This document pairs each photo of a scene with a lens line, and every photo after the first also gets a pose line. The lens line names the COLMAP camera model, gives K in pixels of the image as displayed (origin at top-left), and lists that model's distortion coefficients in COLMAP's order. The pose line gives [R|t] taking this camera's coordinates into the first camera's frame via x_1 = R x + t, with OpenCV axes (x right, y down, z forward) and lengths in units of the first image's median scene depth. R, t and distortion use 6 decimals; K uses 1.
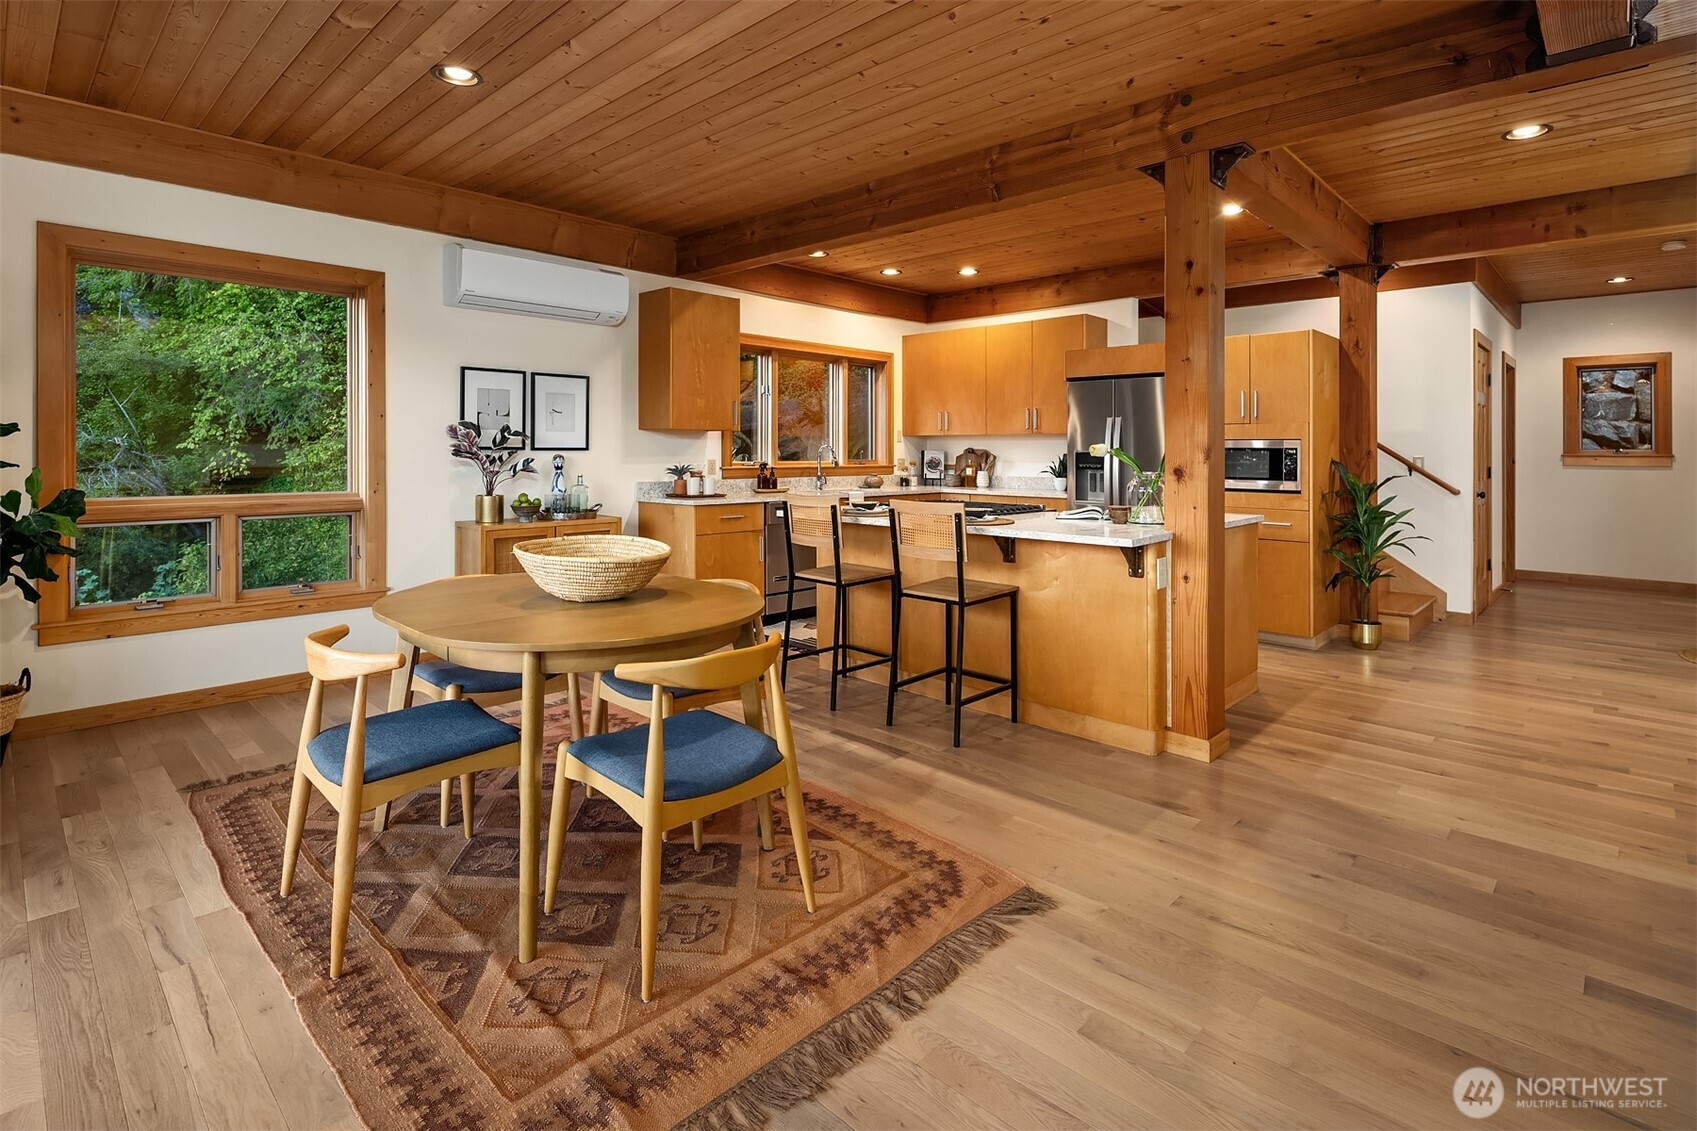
lens RADIAL K [[822.1, 0, 834.7], [0, 822.1, 450.2], [0, 0, 1]] dist [-0.000047, -0.000827]
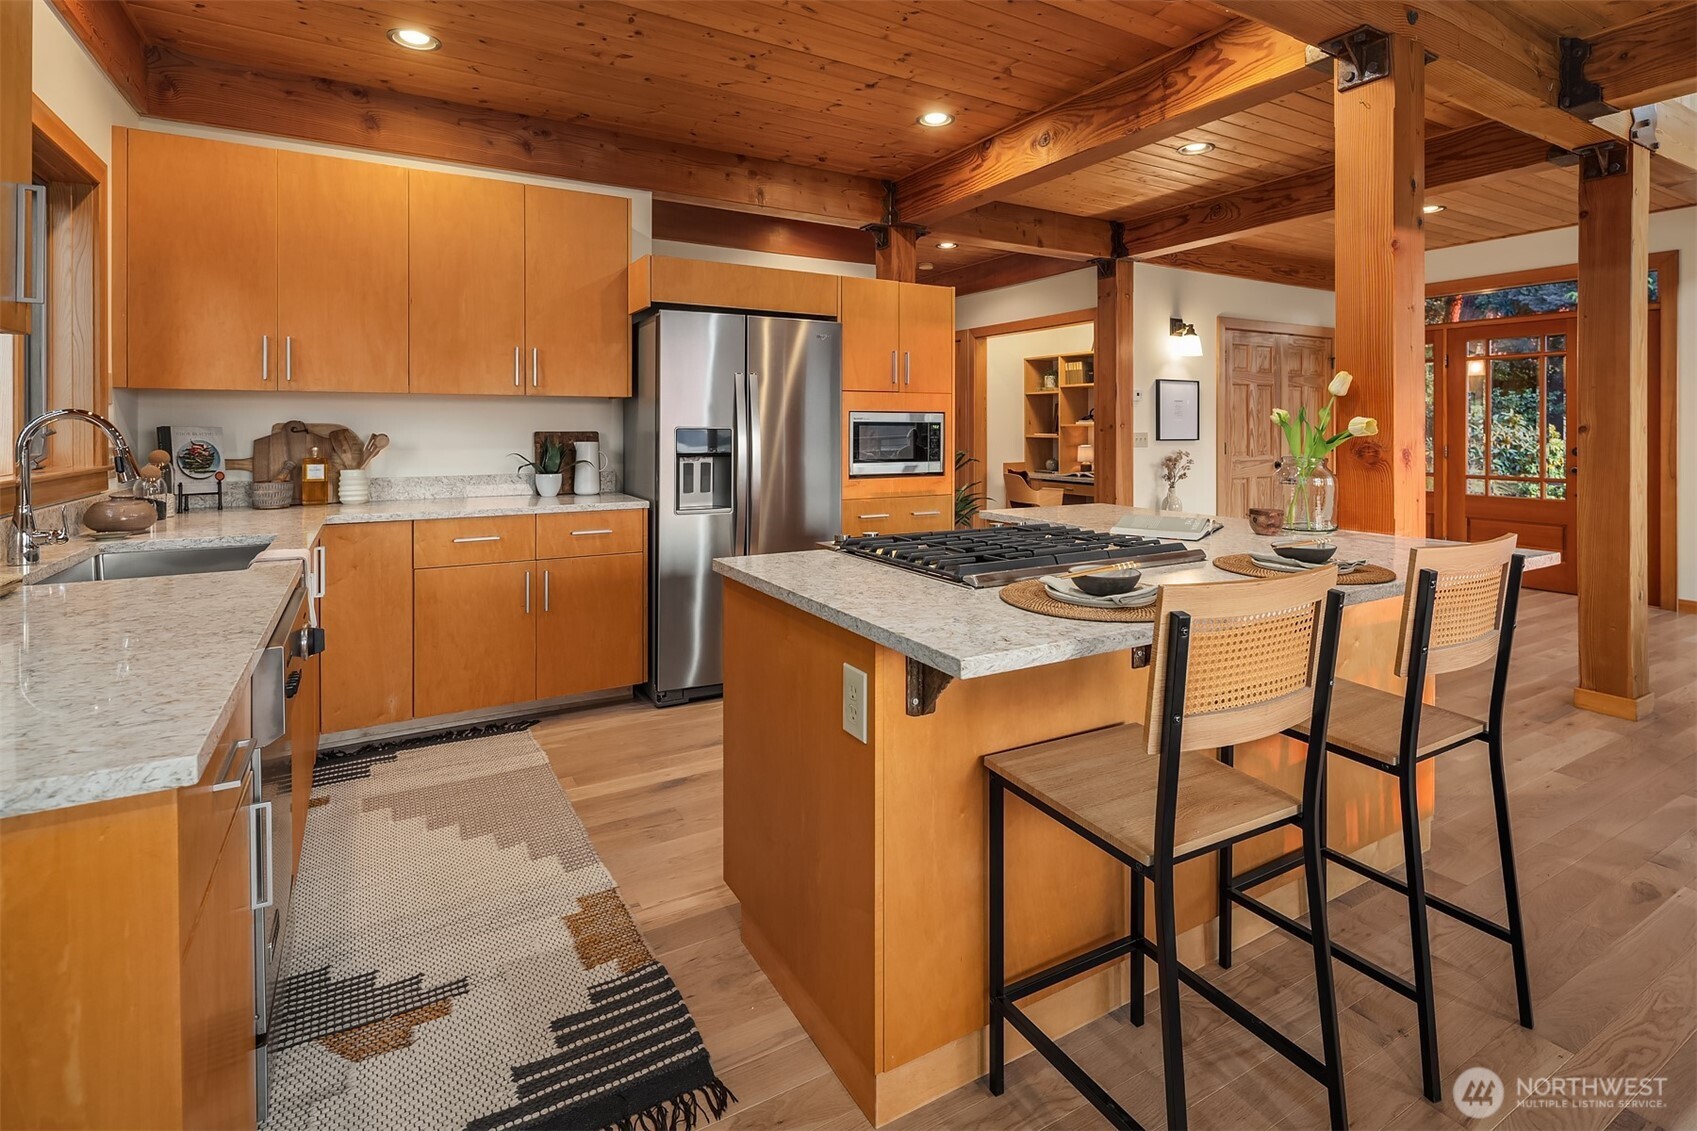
lens RADIAL K [[831.6, 0, 878.2], [0, 831.6, 435.0], [0, 0, 1]] dist [-0.000593, -0.000728]
pose [[0.258915, -0.013376, 0.965808, -0.297724], [0.001005, 0.999907, 0.013579, -0.001485], [-0.965900, -0.002545, 0.258904, 0.831747]]
